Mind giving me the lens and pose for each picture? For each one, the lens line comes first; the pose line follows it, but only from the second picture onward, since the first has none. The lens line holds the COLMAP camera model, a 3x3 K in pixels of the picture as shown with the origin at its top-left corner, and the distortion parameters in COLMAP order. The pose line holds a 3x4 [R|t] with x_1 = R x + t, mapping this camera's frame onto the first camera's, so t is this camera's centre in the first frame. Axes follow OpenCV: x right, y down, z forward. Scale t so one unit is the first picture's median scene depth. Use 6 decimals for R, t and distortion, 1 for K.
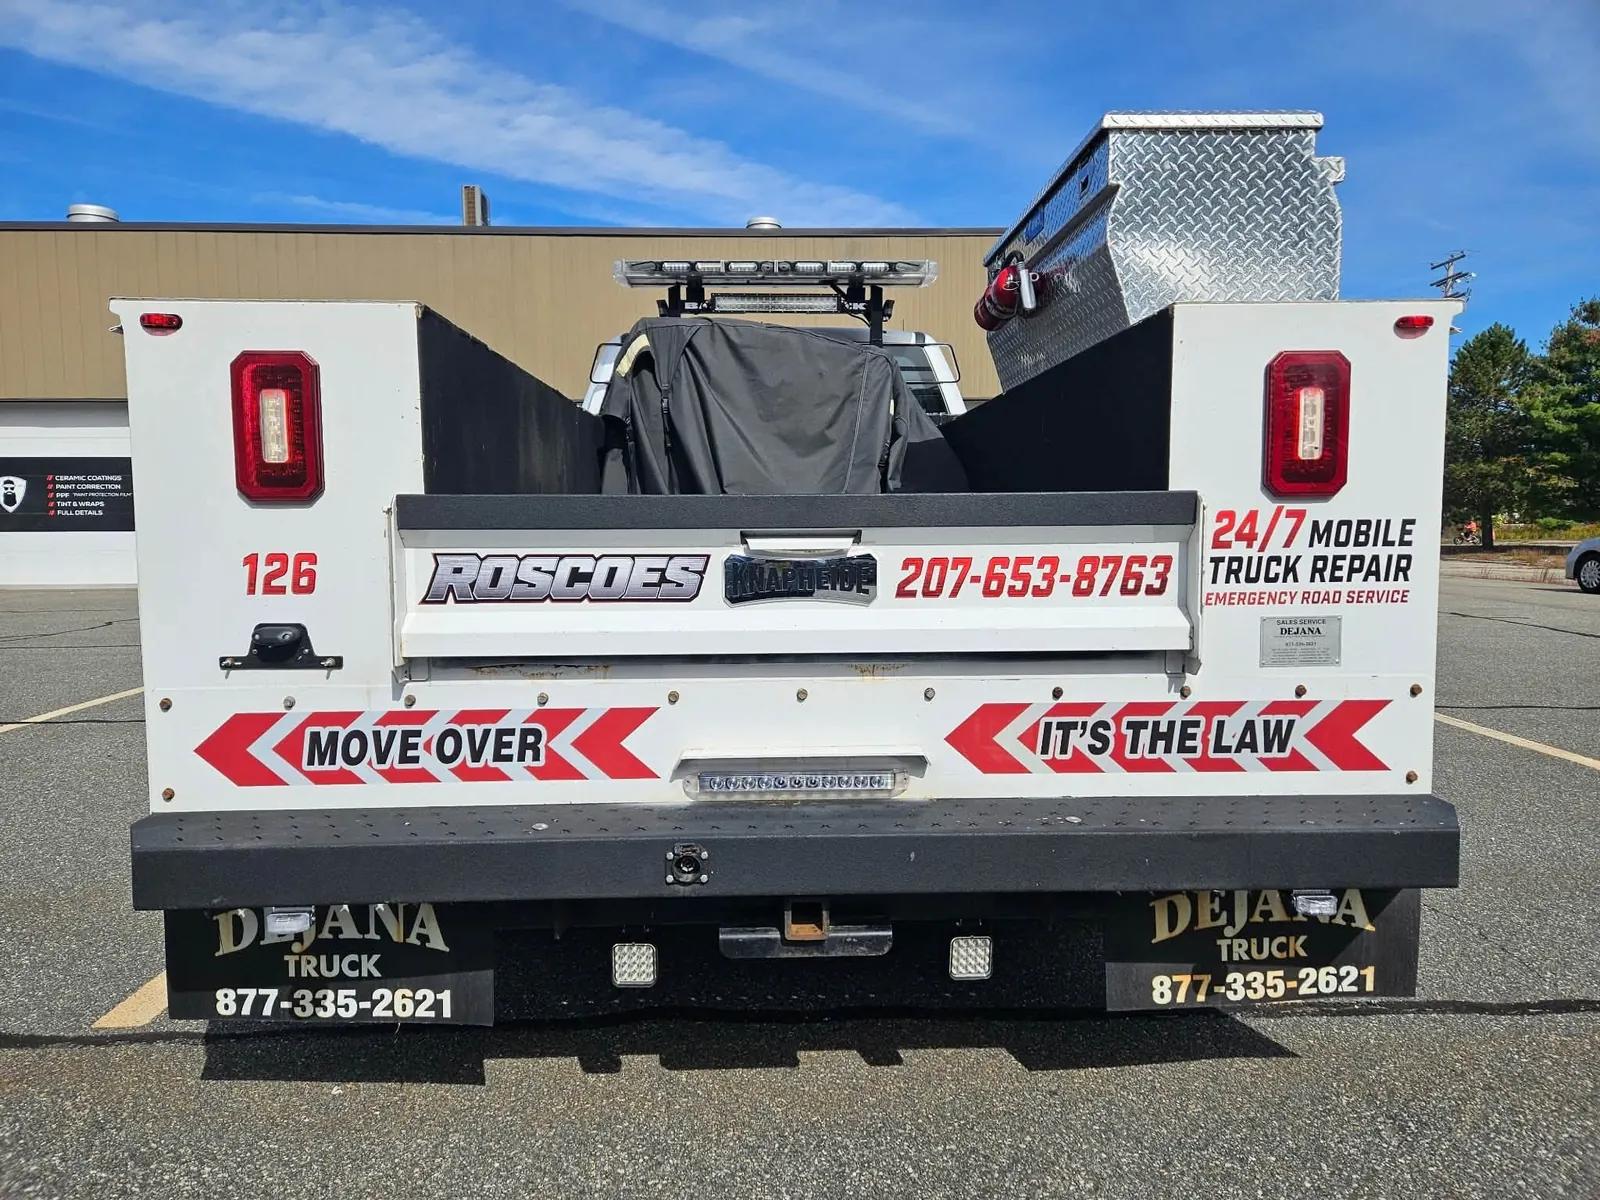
lens RADIAL K [[1217.0, 0, 794.3], [0, 1217.0, 661.0], [0, 0, 1]] dist [0.071411, -0.144199]
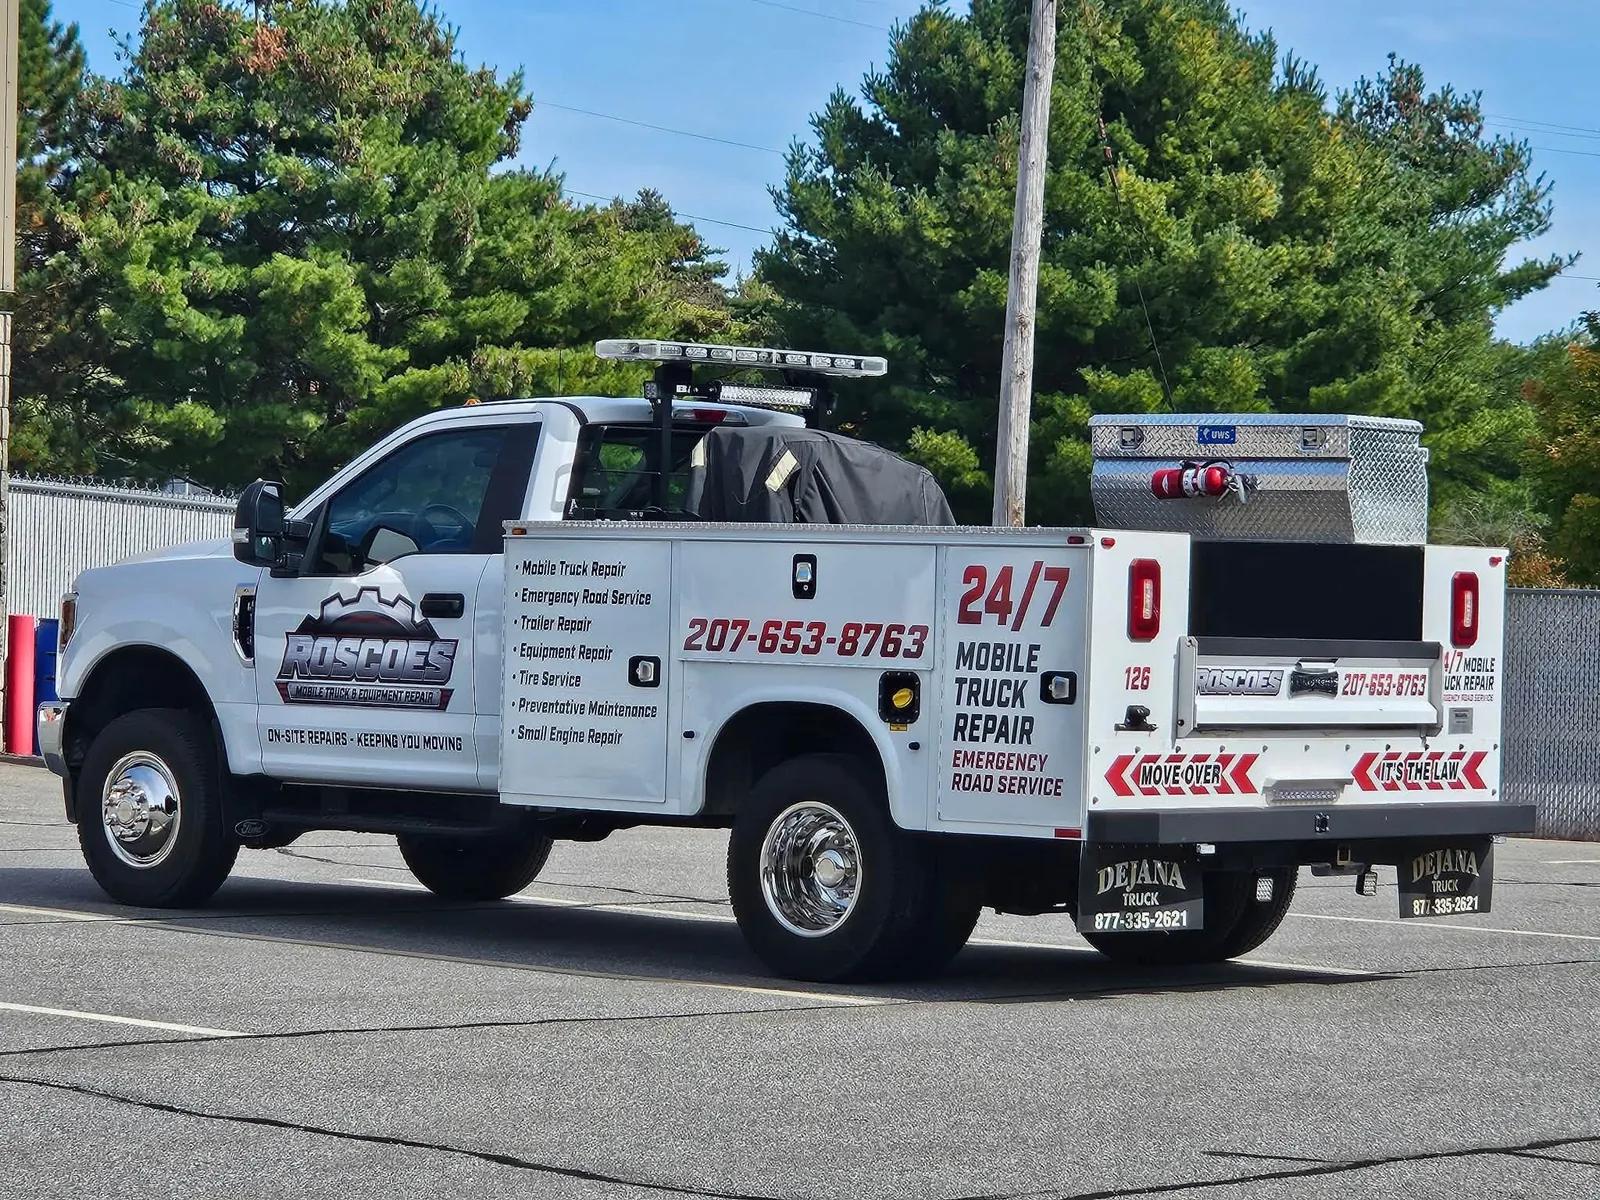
lens RADIAL K [[1217.0, 0, 794.3], [0, 1217.0, 661.0], [0, 0, 1]] dist [0.071411, -0.144199]
pose [[0.929782, 0.034434, 0.366496, -1.426306], [-0.022023, 0.999035, -0.037992, -0.015347], [-0.367451, 0.027253, 0.929644, -0.443547]]
